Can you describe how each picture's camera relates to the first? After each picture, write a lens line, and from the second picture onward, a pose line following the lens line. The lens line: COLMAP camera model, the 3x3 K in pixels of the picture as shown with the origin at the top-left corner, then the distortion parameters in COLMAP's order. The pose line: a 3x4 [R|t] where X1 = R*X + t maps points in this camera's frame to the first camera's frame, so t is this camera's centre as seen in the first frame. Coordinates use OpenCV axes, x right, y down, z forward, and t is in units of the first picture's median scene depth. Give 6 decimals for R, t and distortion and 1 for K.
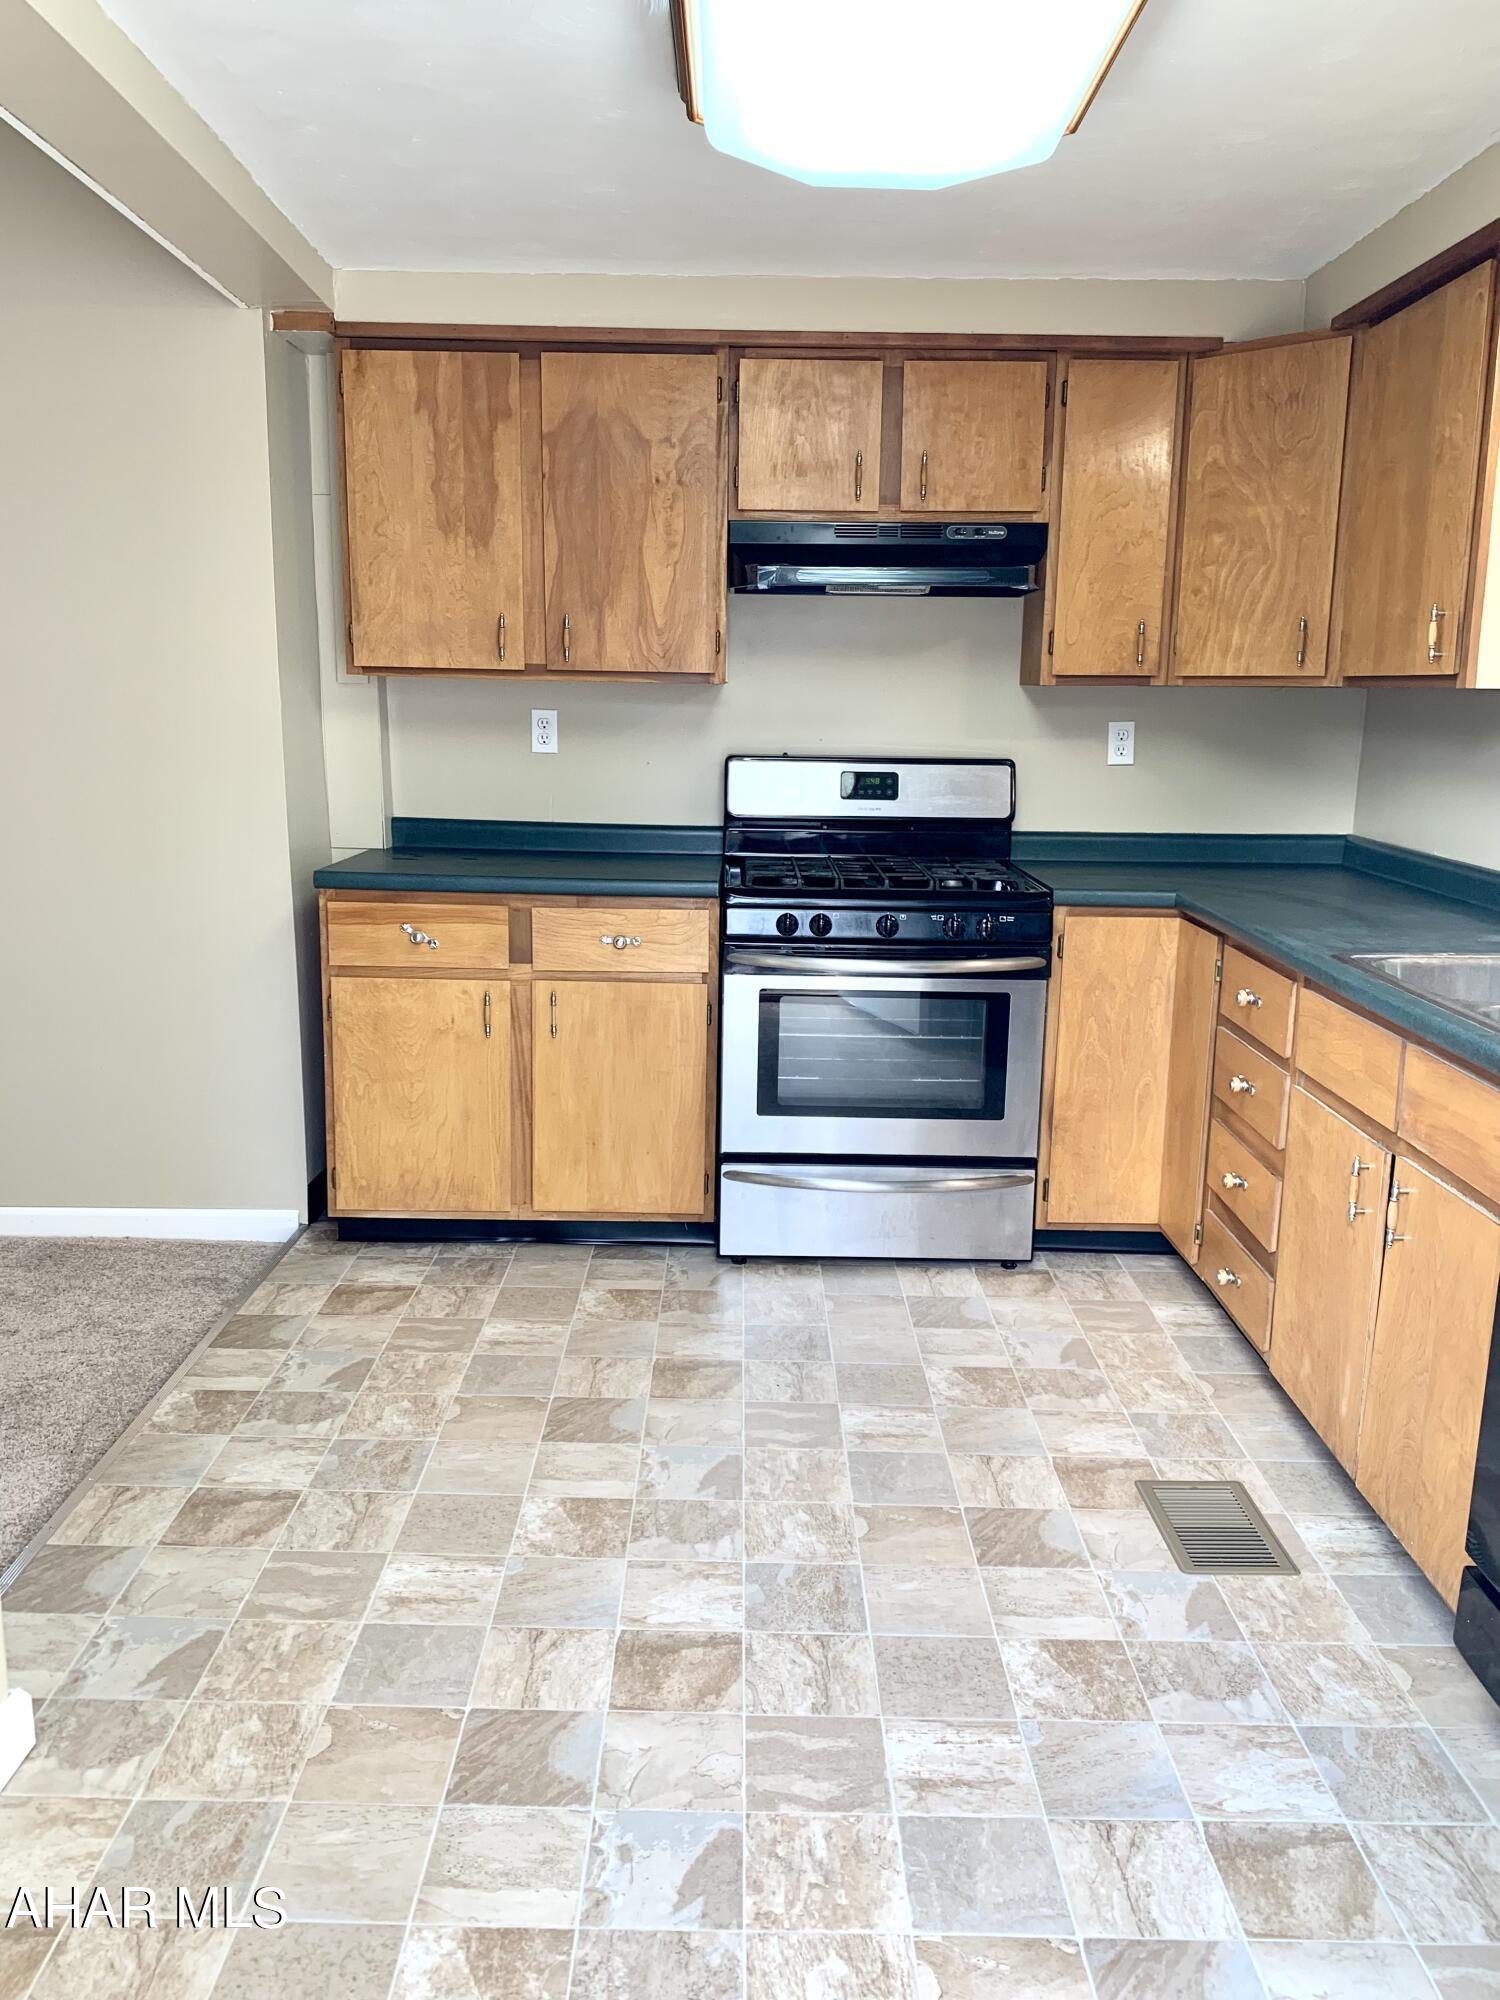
lens RADIAL K [[1530.6, 0, 756.3], [0, 1530.6, 981.0], [0, 0, 1]] dist [0.035353, -0.058022]
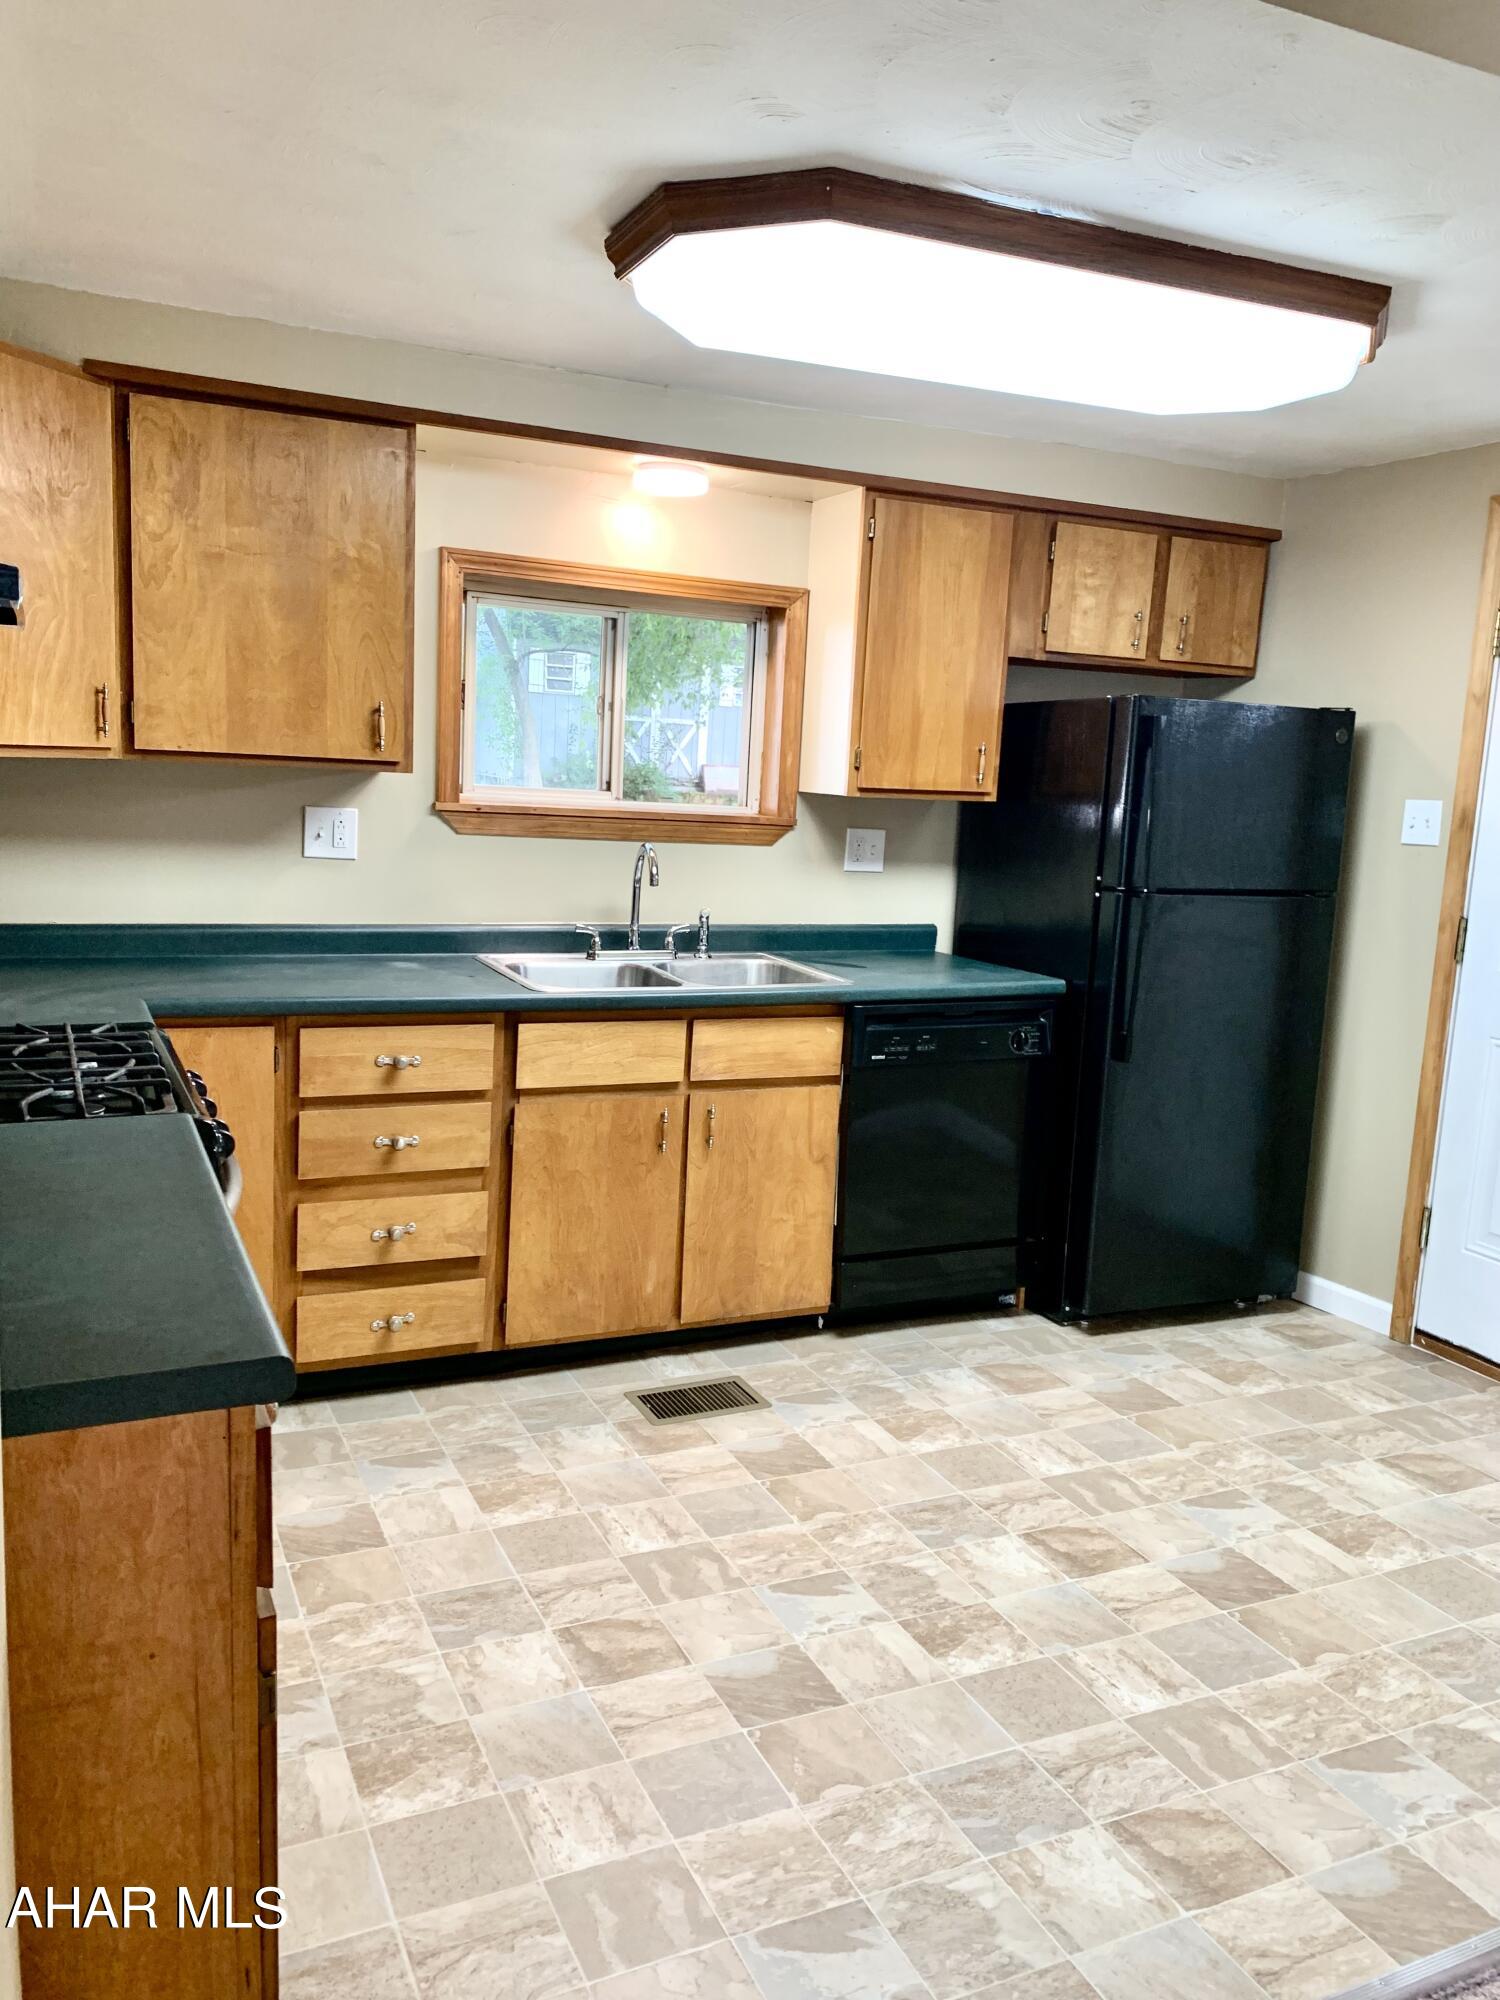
lens RADIAL K [[1530.6, 0, 744.7], [0, 1530.6, 998.8], [0, 0, 1]] dist [0.035353, -0.058022]
pose [[-0.412082, -0.164506, 0.896173, -0.958330], [0.119772, 0.965251, 0.232260, -0.327545], [-0.903241, 0.203047, -0.378059, 1.526722]]
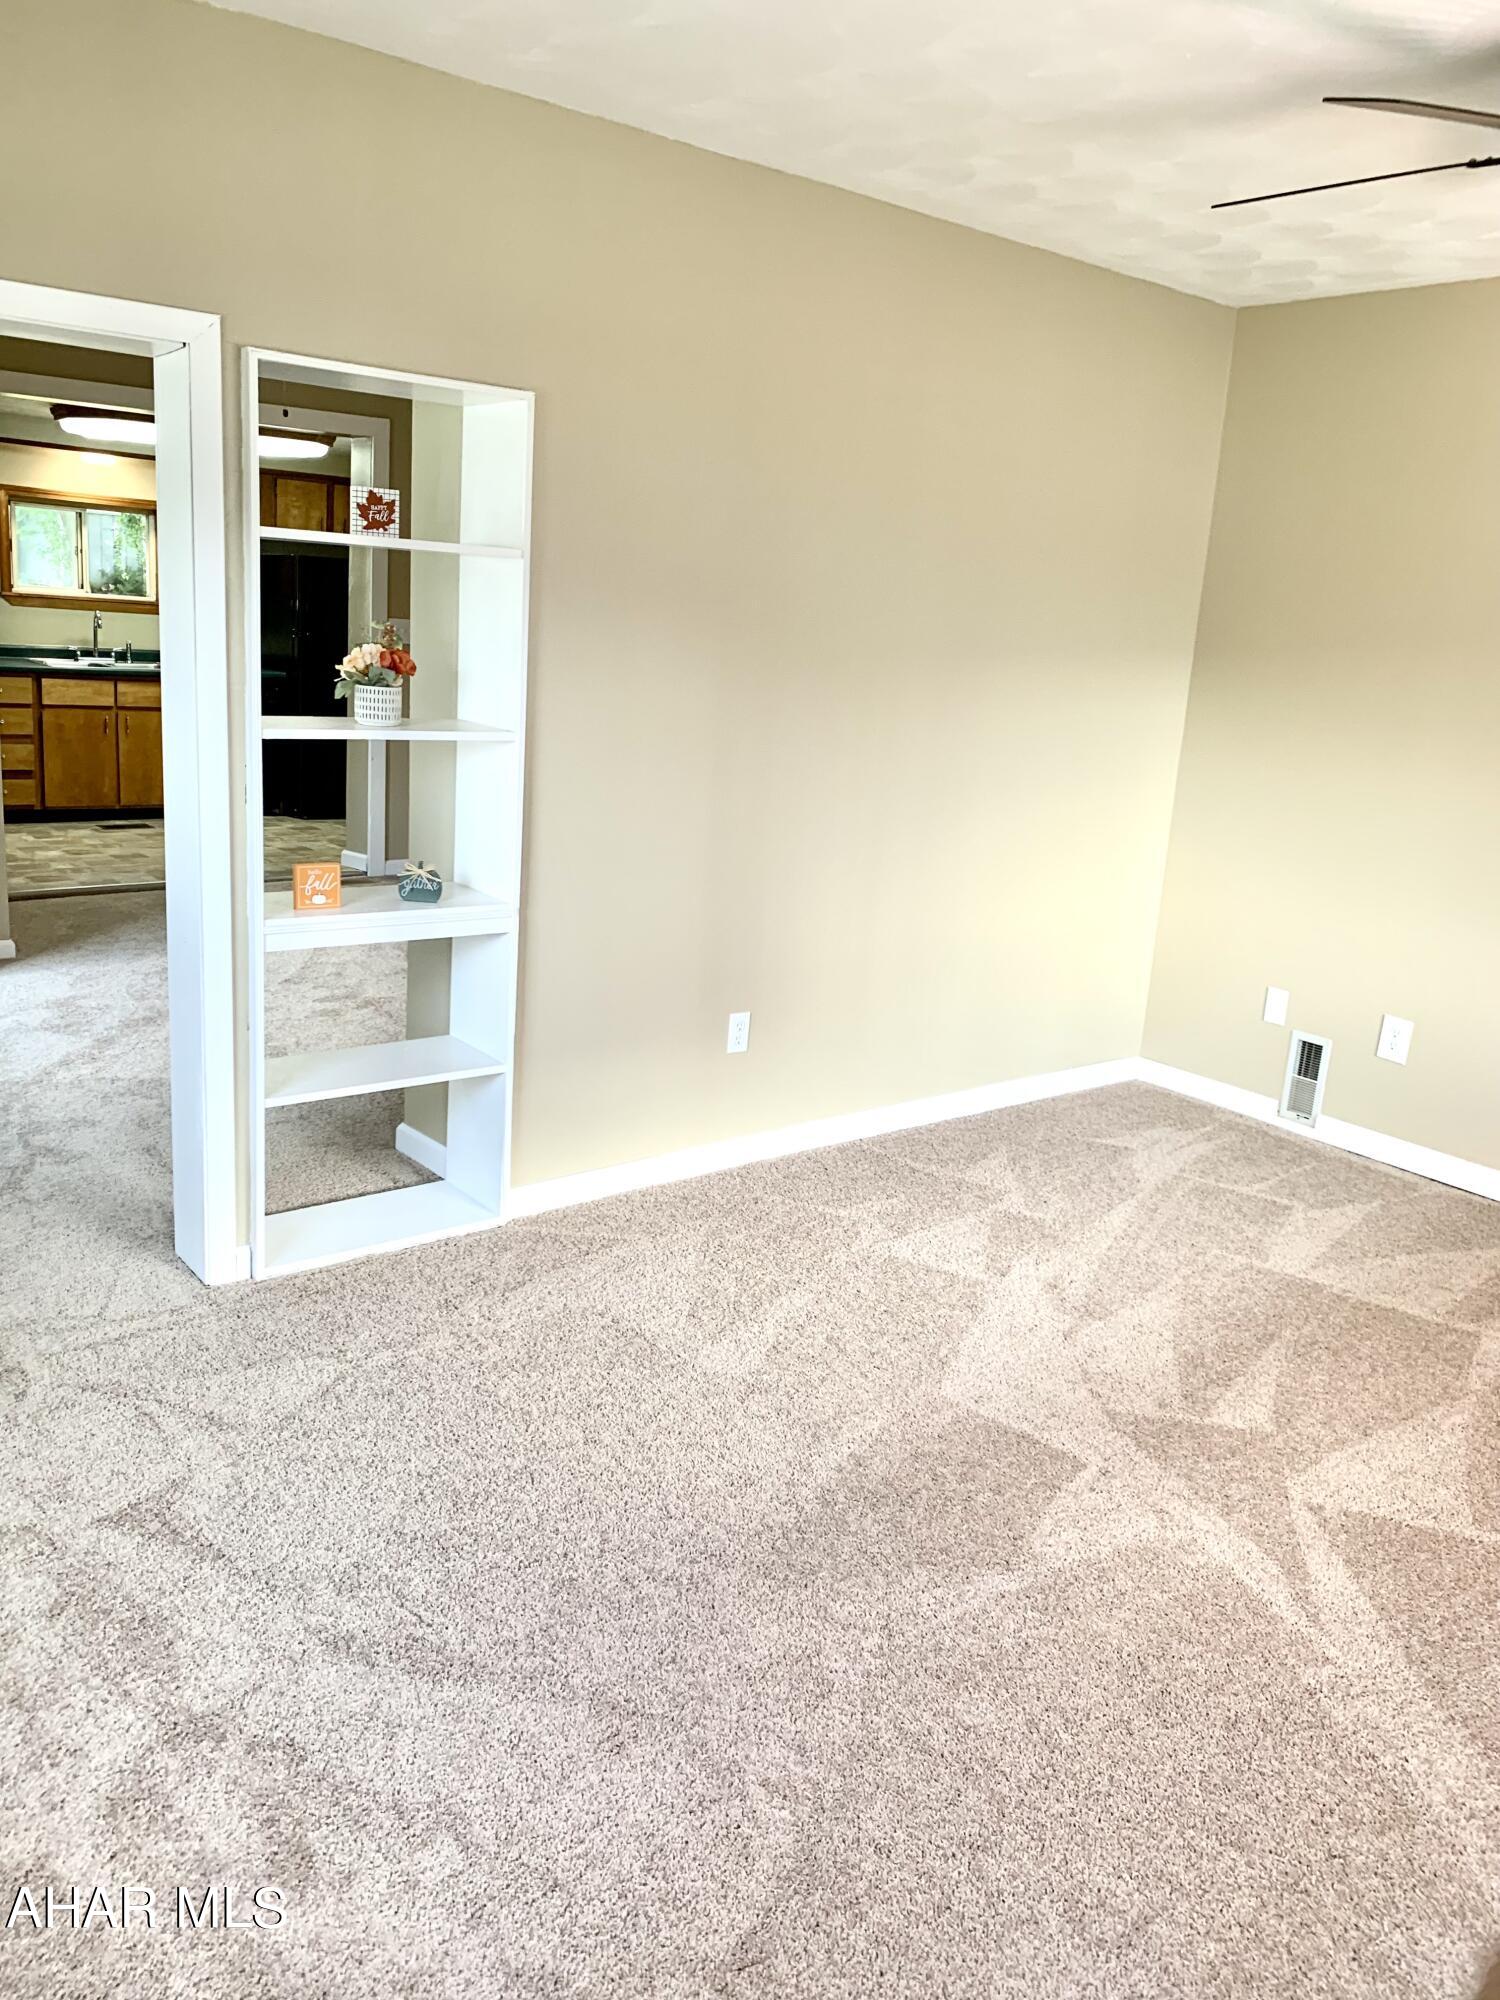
lens RADIAL K [[1530.6, 0, 735.7], [0, 1530.6, 1003.5], [0, 0, 1]] dist [0.035353, -0.058022]
pose [[-0.620821, -0.242917, 0.745367, -3.140622], [0.073449, 0.928576, 0.363801, -0.469074], [-0.780504, 0.280602, -0.558638, 2.058663]]
